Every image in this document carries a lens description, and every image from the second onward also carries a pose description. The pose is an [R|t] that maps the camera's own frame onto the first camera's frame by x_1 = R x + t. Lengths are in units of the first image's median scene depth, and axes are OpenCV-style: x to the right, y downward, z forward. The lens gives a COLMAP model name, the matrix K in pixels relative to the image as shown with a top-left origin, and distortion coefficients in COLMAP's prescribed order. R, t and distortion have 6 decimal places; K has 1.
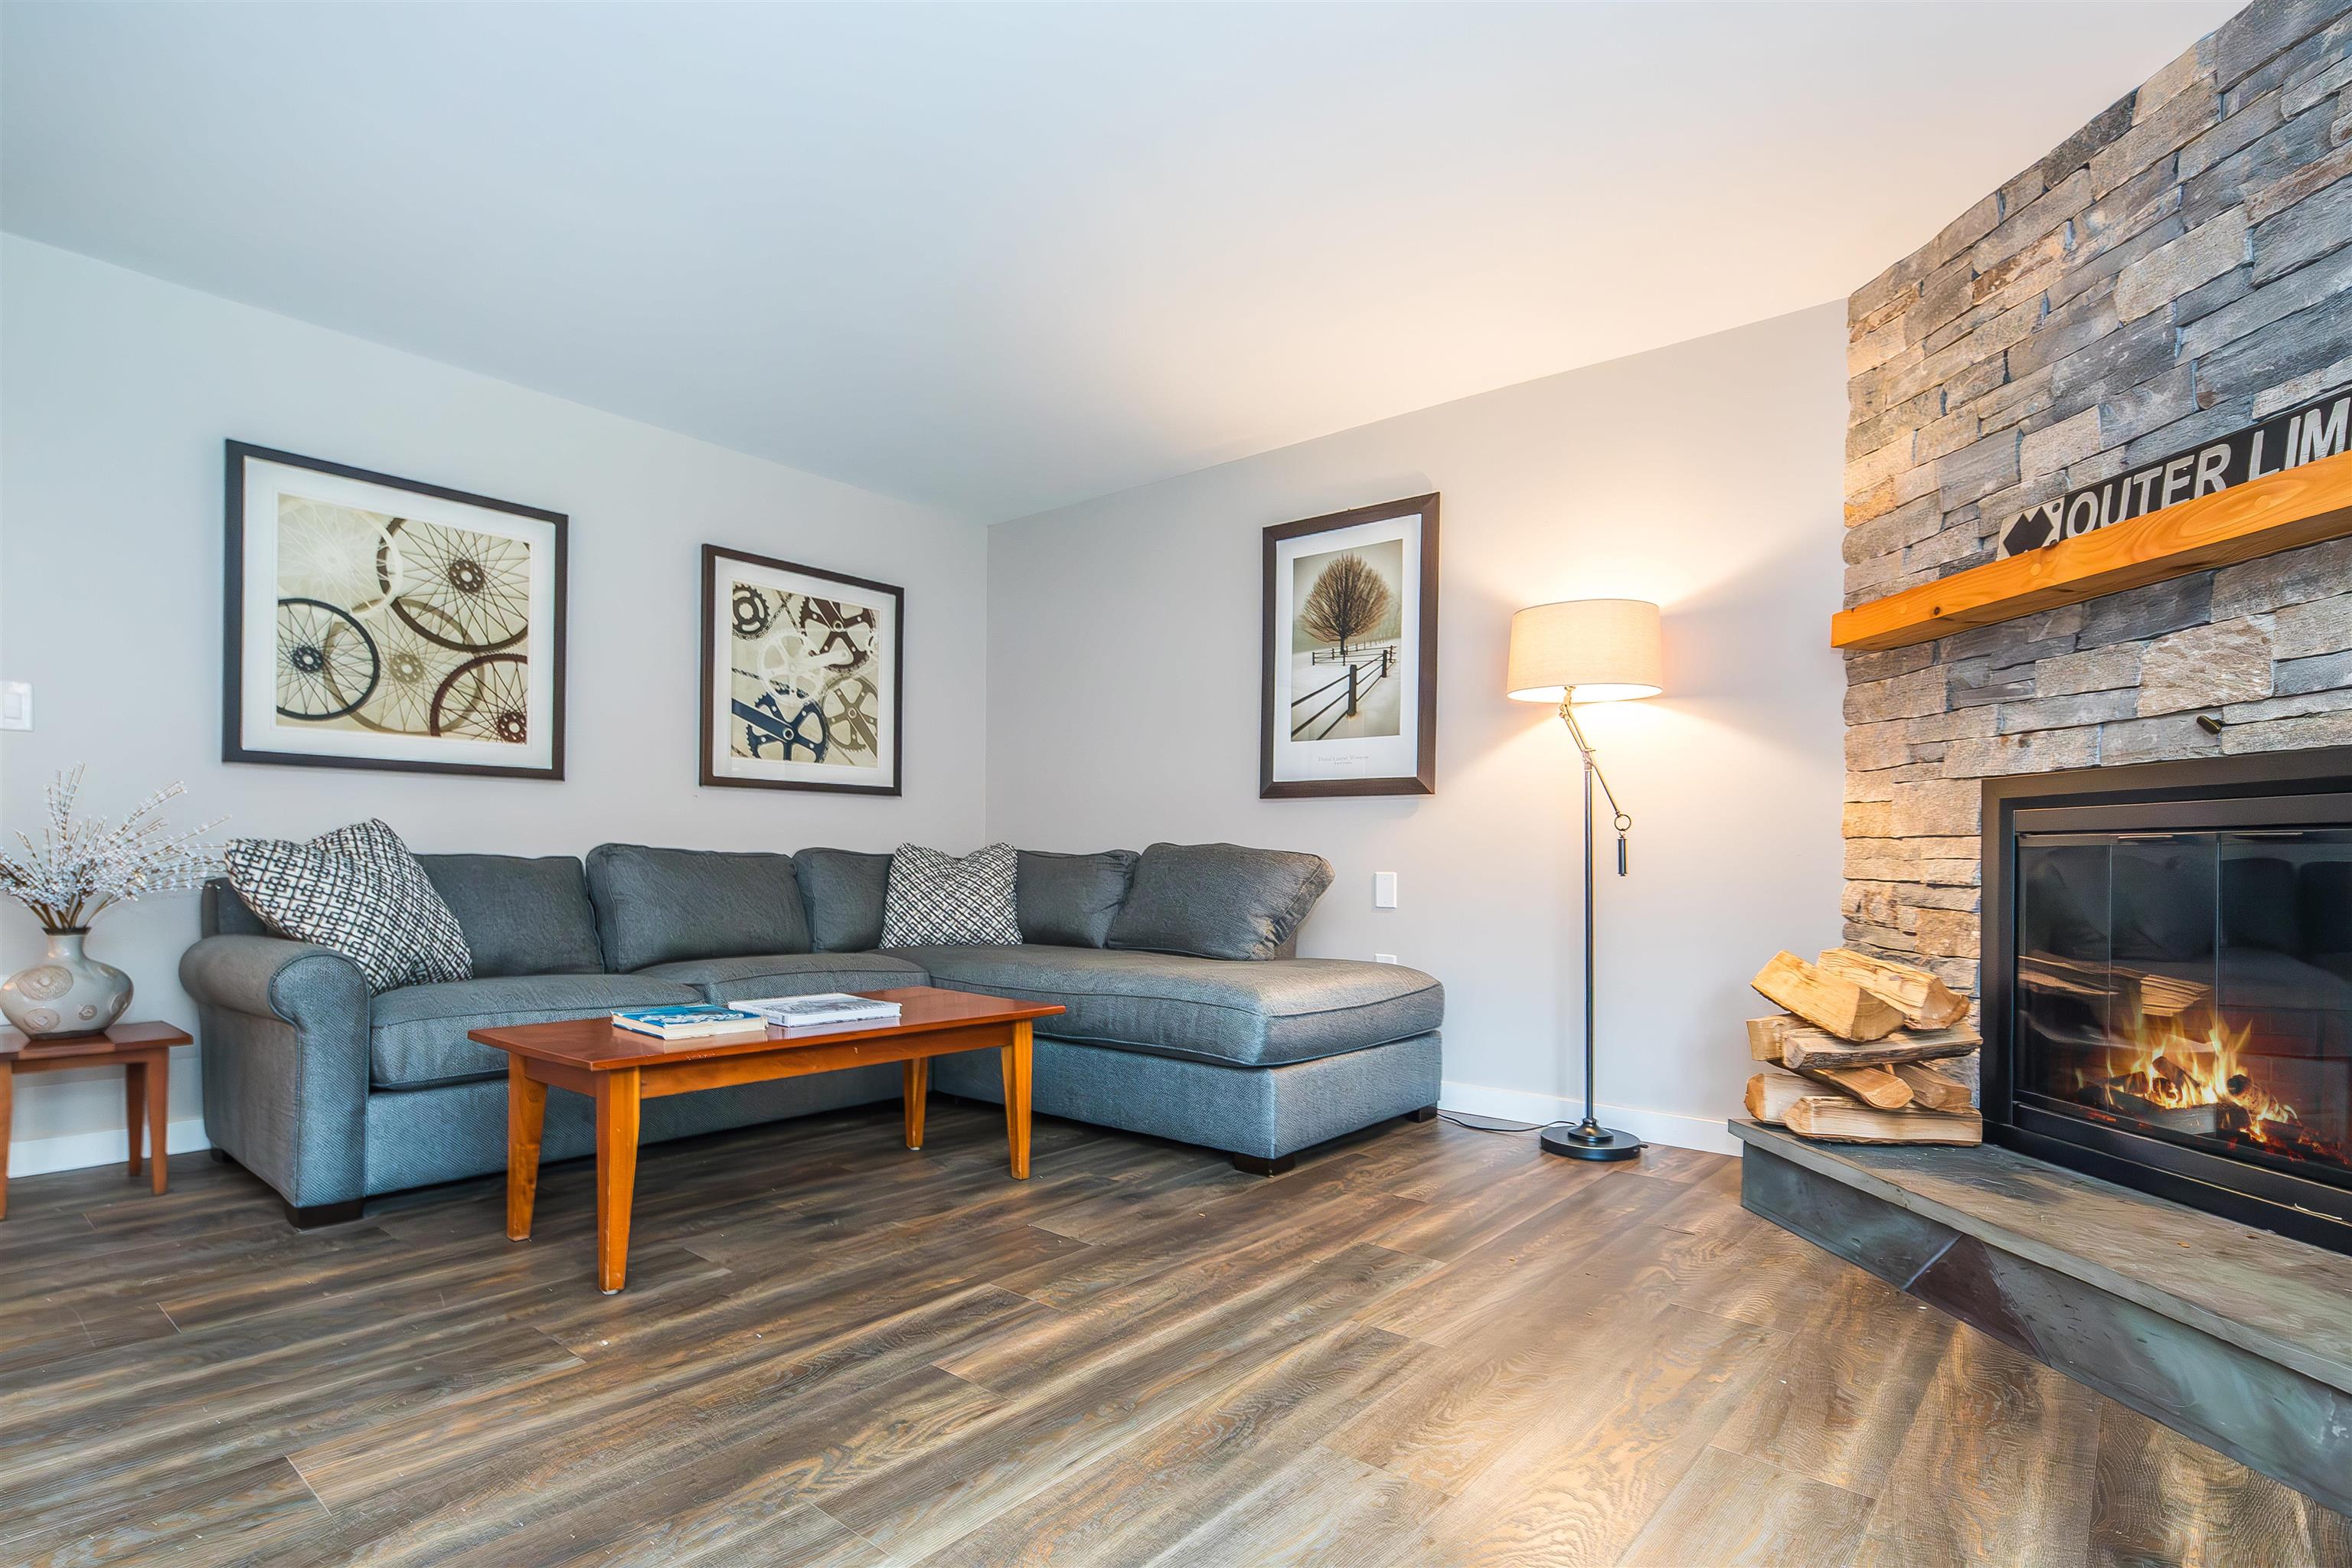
lens RADIAL K [[1202.2, 0, 1169.2], [0, 1202.2, 851.8], [0, 0, 1]] dist [0.006777, -0.000914]
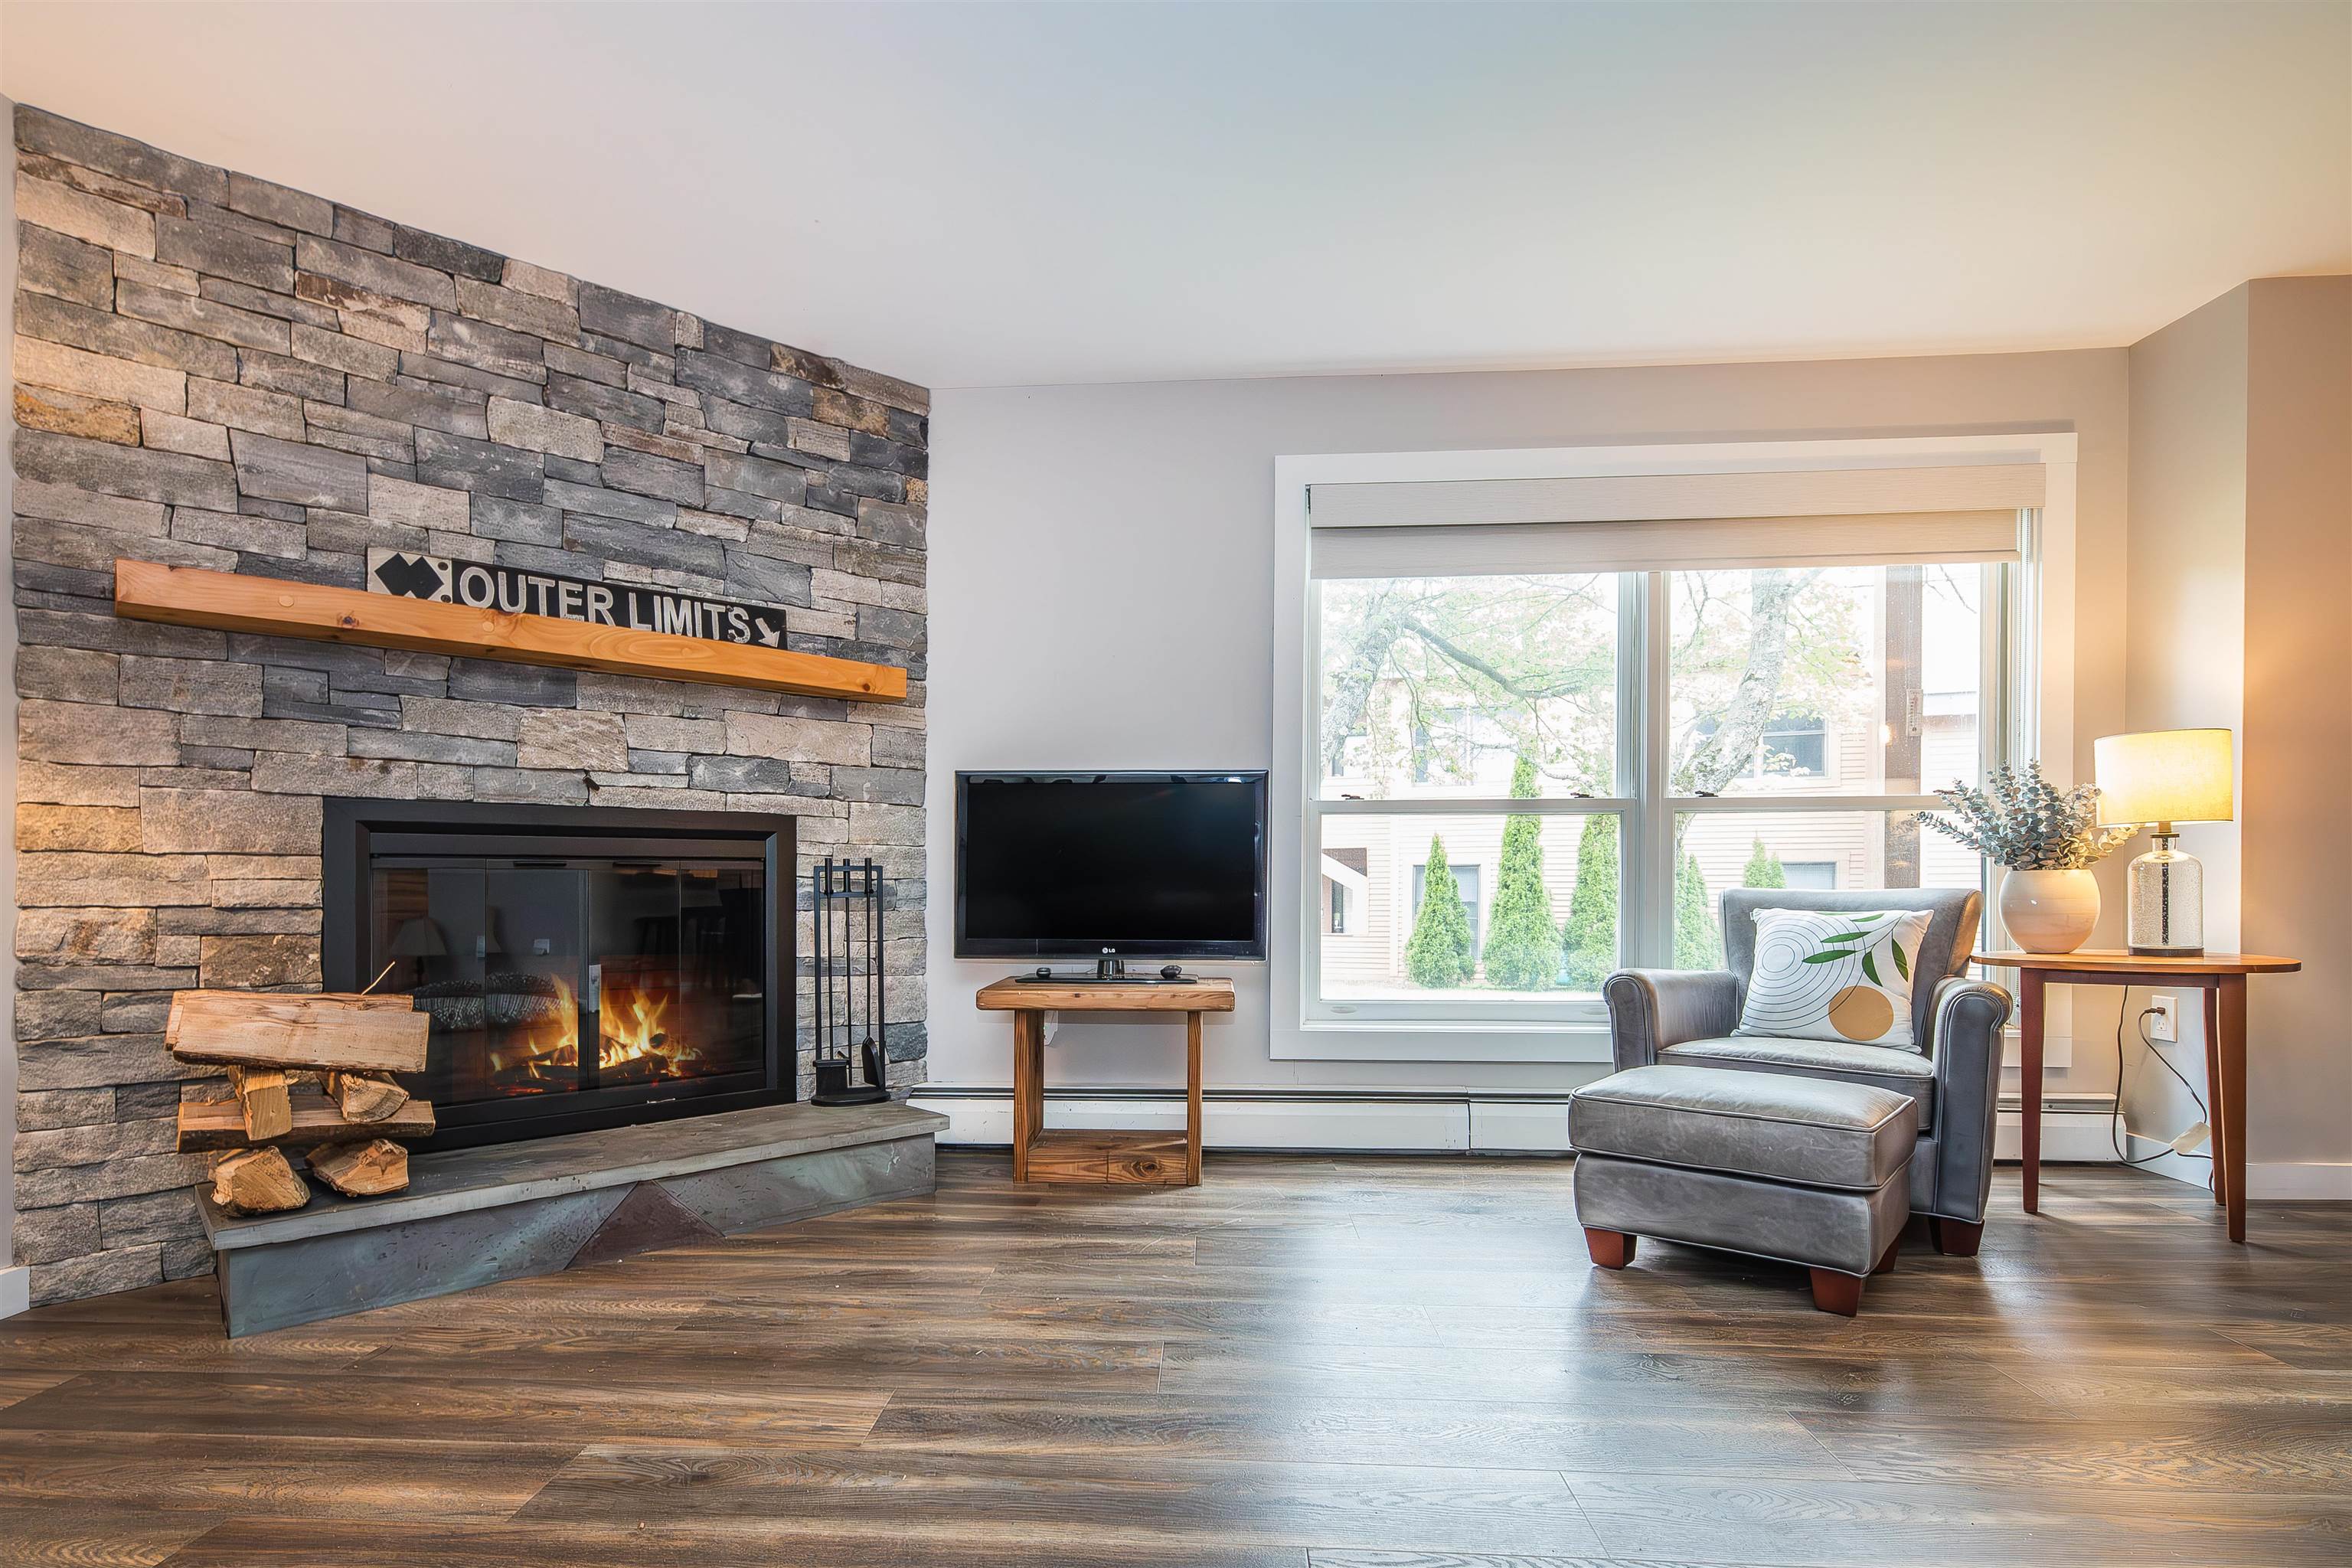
lens RADIAL K [[1140.1, 0, 1096.8], [0, 1140.1, 880.9], [0, 0, 1]] dist [0.009963, 0.000033]
pose [[-0.573619, -0.009867, 0.819063, -0.433172], [-0.009584, 0.999940, 0.005334, -0.003725], [-0.819066, -0.004790, -0.573679, 0.985946]]
